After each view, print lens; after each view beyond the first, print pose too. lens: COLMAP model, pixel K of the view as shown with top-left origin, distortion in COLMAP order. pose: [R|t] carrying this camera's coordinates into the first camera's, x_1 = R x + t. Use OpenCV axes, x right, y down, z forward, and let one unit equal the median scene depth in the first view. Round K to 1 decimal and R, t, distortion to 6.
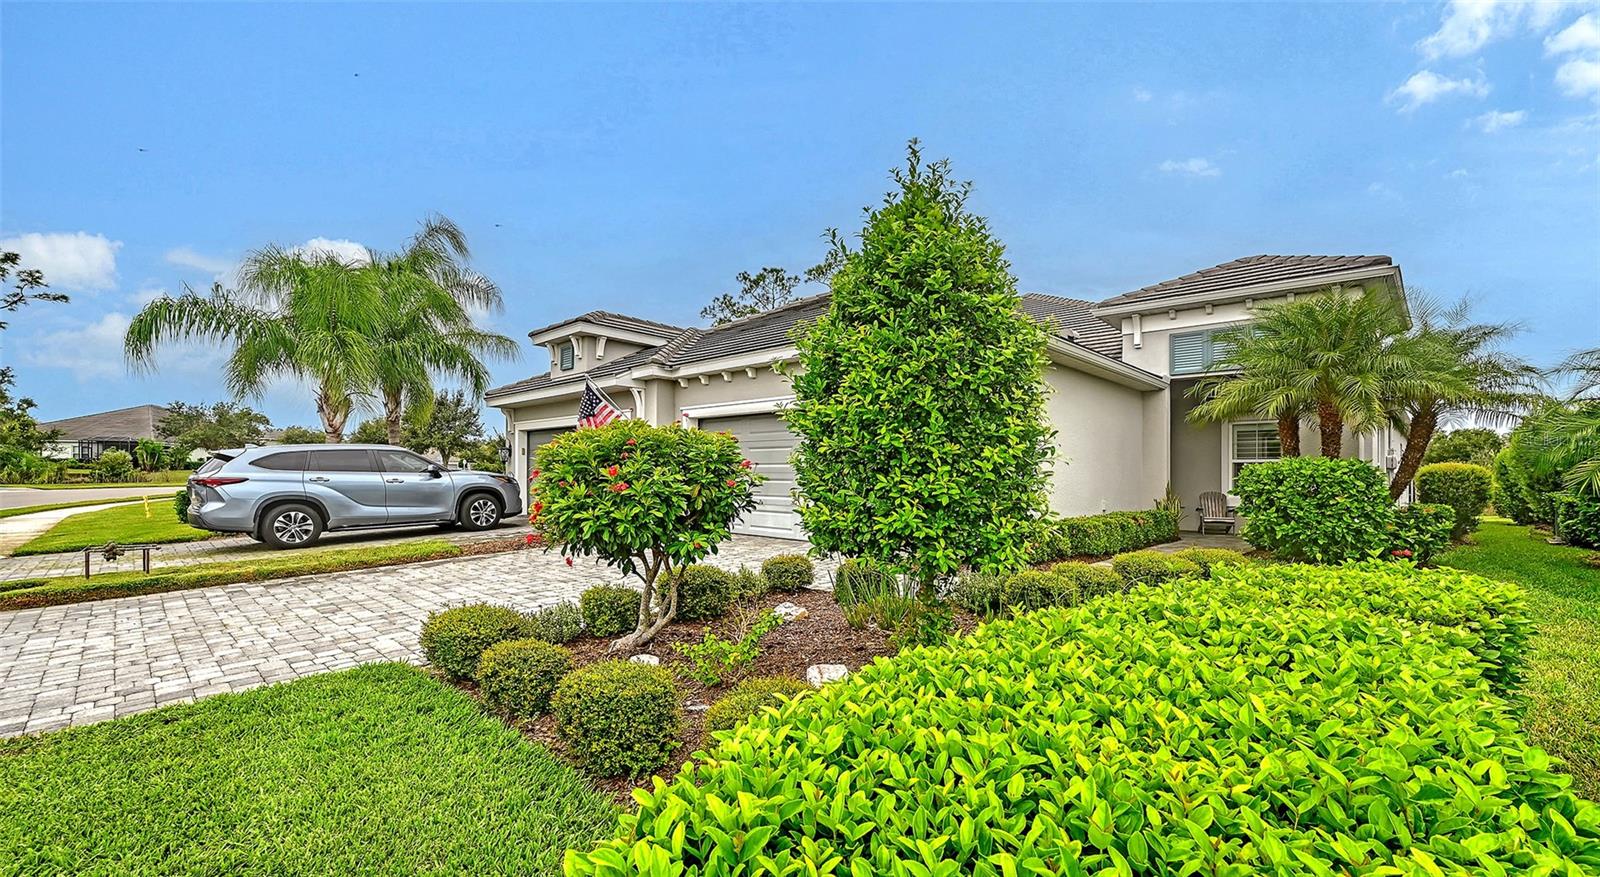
lens RADIAL K [[644.5, 0, 815.6], [0, 644.5, 466.8], [0, 0, 1]] dist [-0.007293, -0.000067]
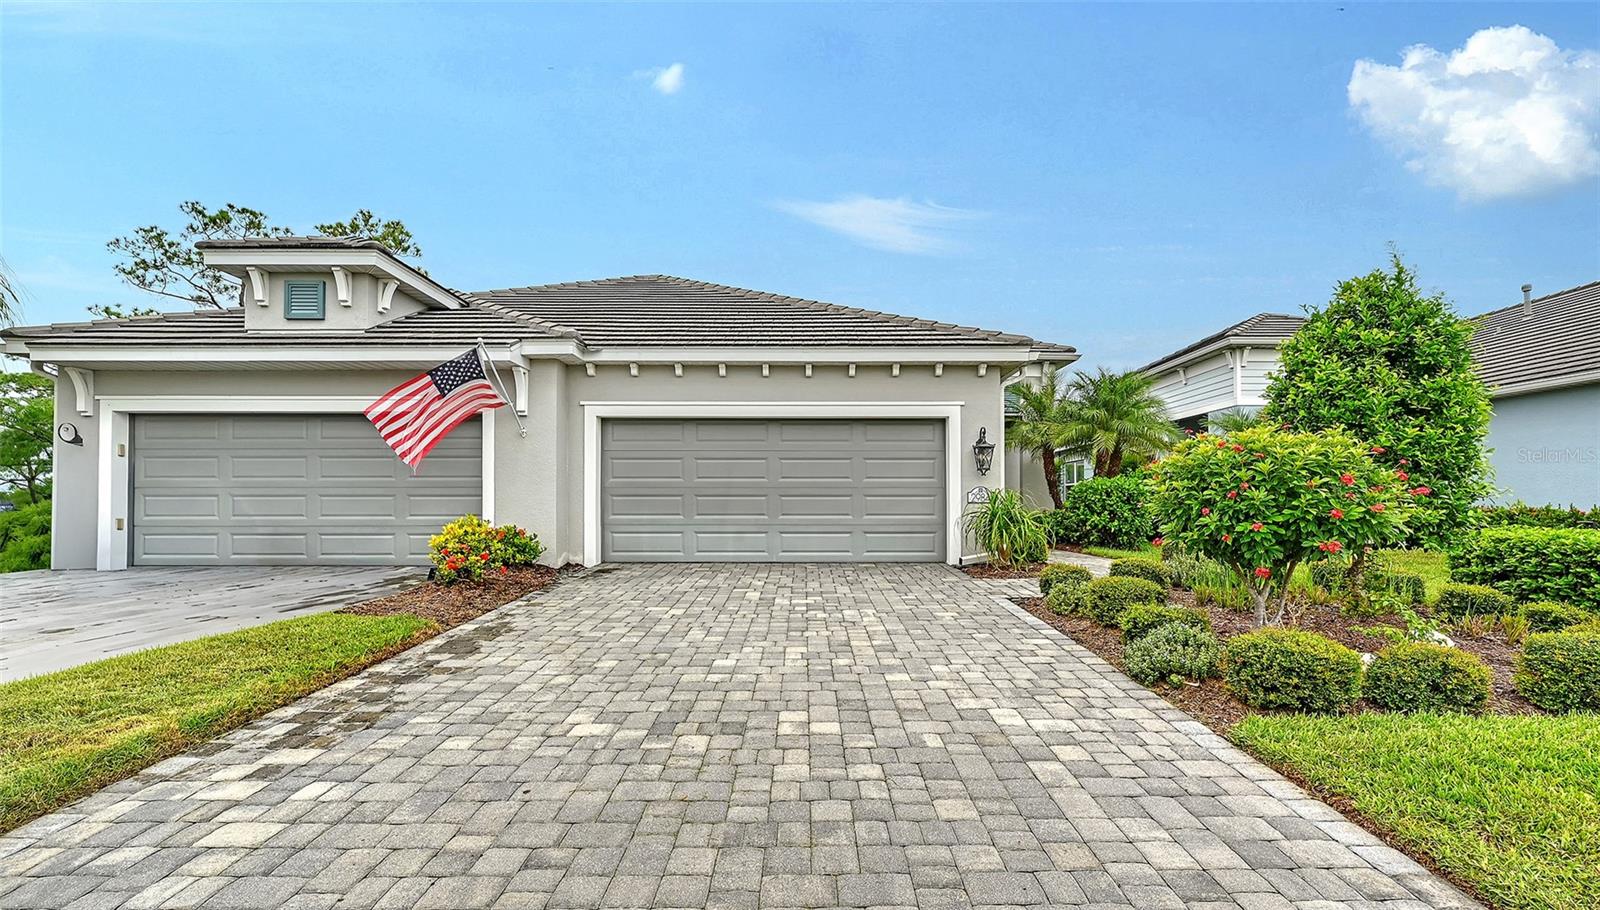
lens RADIAL K [[647.3, 0, 796.3], [0, 647.3, 487.4], [0, 0, 1]] dist [-0.003002, 0.000528]
pose [[0.724831, 0.003616, 0.688918, -0.546470], [-0.002571, 0.999993, -0.002543, 0.009704], [-0.688922, 0.000072, 0.724835, 0.276465]]
